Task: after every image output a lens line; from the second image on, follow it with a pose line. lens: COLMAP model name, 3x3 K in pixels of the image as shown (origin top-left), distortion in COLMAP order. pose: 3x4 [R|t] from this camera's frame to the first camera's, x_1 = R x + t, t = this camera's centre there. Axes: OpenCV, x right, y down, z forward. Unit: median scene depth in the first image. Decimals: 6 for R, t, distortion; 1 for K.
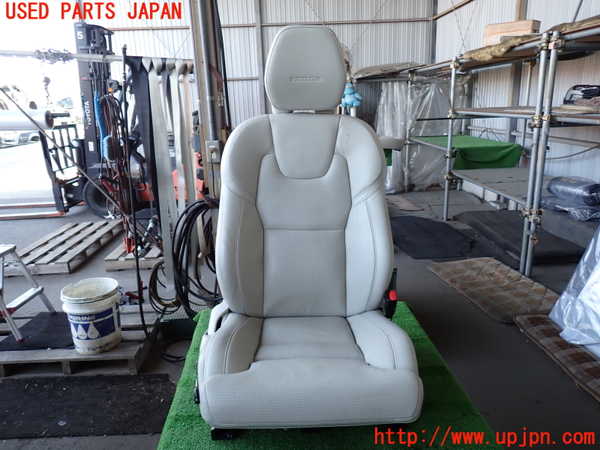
lens RADIAL K [[439.0, 0, 300.0], [0, 439.0, 225.0], [0, 0, 1]] dist [-0.001106, -0.008841]
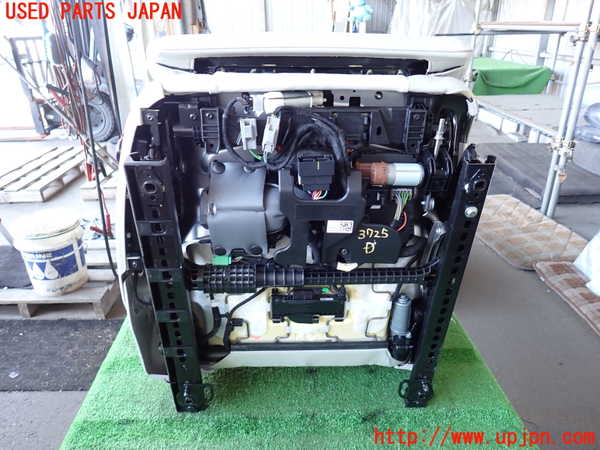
lens RADIAL K [[439.0, 0, 300.0], [0, 439.0, 225.0], [0, 0, 1]] dist [-0.001106, -0.008841]
pose [[0.999730, 0.022536, -0.005676, 0.018148], [-0.021378, 0.987589, 0.155596, 0.005708], [0.009112, -0.155433, 0.987804, 0.125328]]
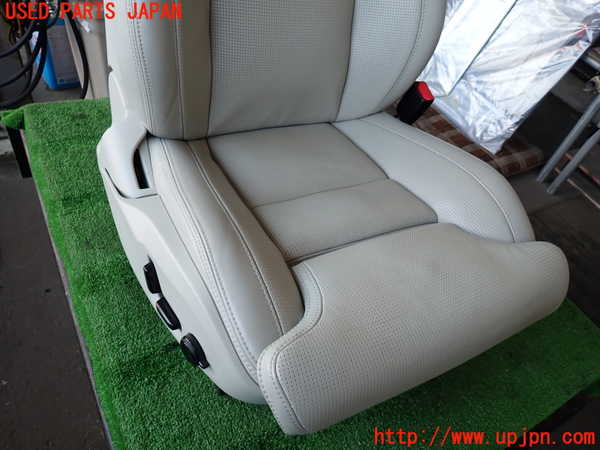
lens RADIAL K [[437.3, 0, 300.0], [0, 437.3, 225.0], [0, 0, 1]] dist [0.004813, -0.003325]
pose [[0.871732, -0.186460, 0.453119, -0.102955], [-0.095380, 0.842498, 0.530188, 0.002280], [-0.480611, -0.505400, 0.716648, 0.212375]]
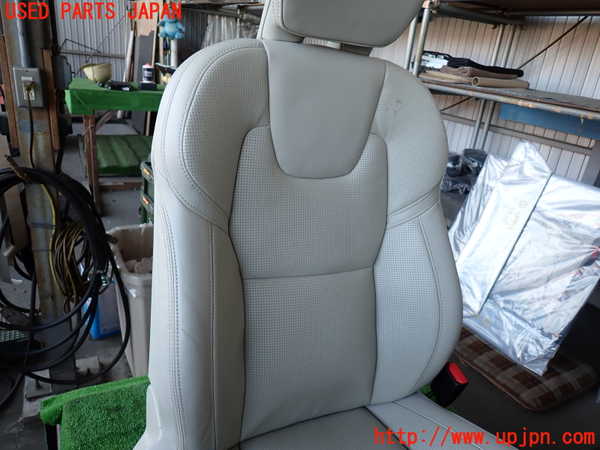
lens RADIAL K [[439.0, 0, 300.0], [0, 439.0, 225.0], [0, 0, 1]] dist [-0.001106, -0.008841]
pose [[0.897195, -0.035643, 0.440195, -0.099684], [-0.019847, 0.992477, 0.120812, -0.046354], [-0.441189, -0.117128, 0.889738, 0.223367]]
